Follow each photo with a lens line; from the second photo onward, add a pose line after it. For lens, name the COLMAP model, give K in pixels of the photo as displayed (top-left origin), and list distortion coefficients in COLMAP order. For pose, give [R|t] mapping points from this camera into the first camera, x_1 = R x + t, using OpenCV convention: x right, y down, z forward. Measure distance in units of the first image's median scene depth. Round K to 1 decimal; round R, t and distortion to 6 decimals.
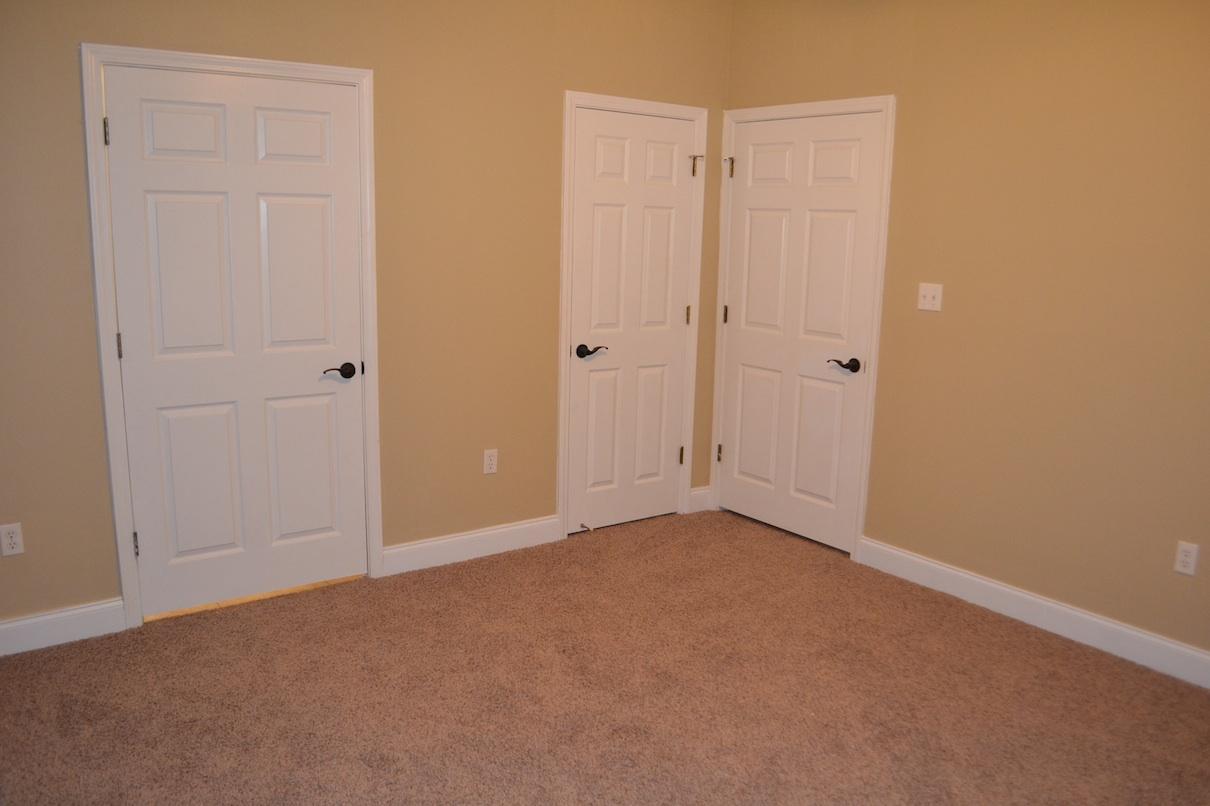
lens RADIAL K [[972.4, 0, 609.7], [0, 972.4, 415.3], [0, 0, 1]] dist [-0.082809, 0.014441]
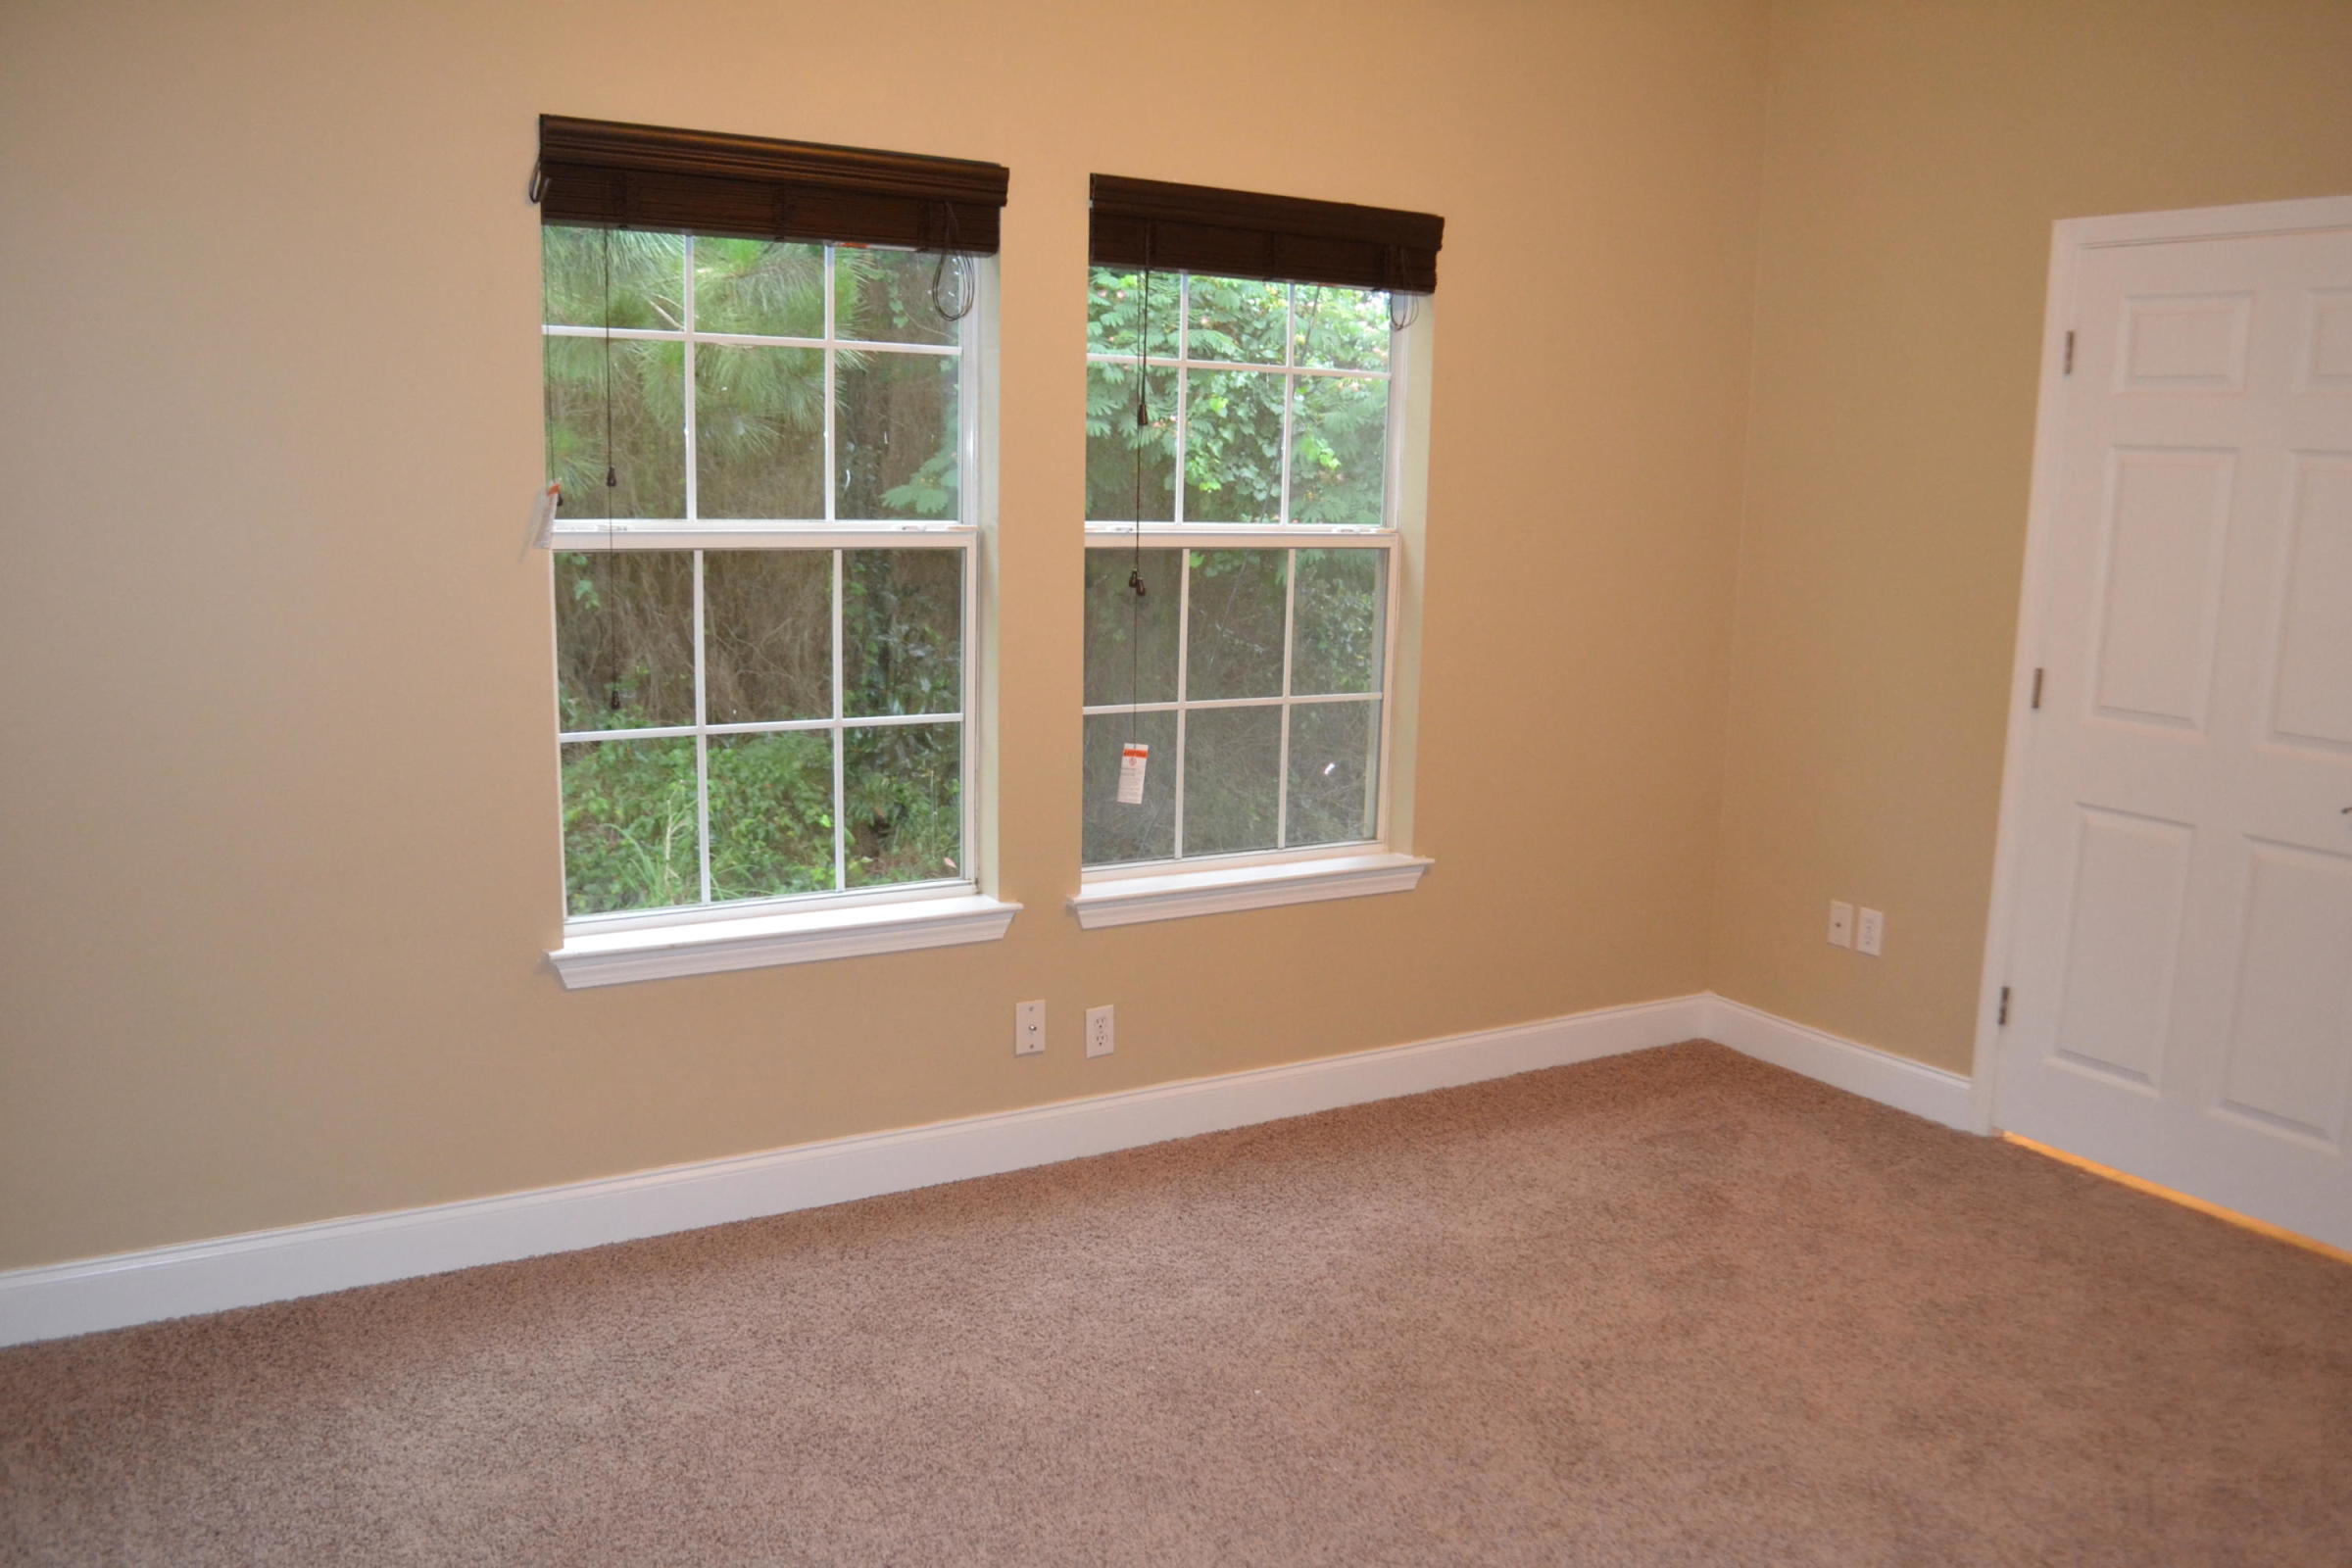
lens RADIAL K [[1890.2, 0, 1185.1], [0, 1890.2, 807.9], [0, 0, 1]] dist [-0.082809, 0.014441]
pose [[-0.112182, 0.160098, -0.980706, 0.891296], [-0.219048, 0.958673, 0.181558, -0.112456], [0.969244, 0.235189, -0.072477, 0.646887]]
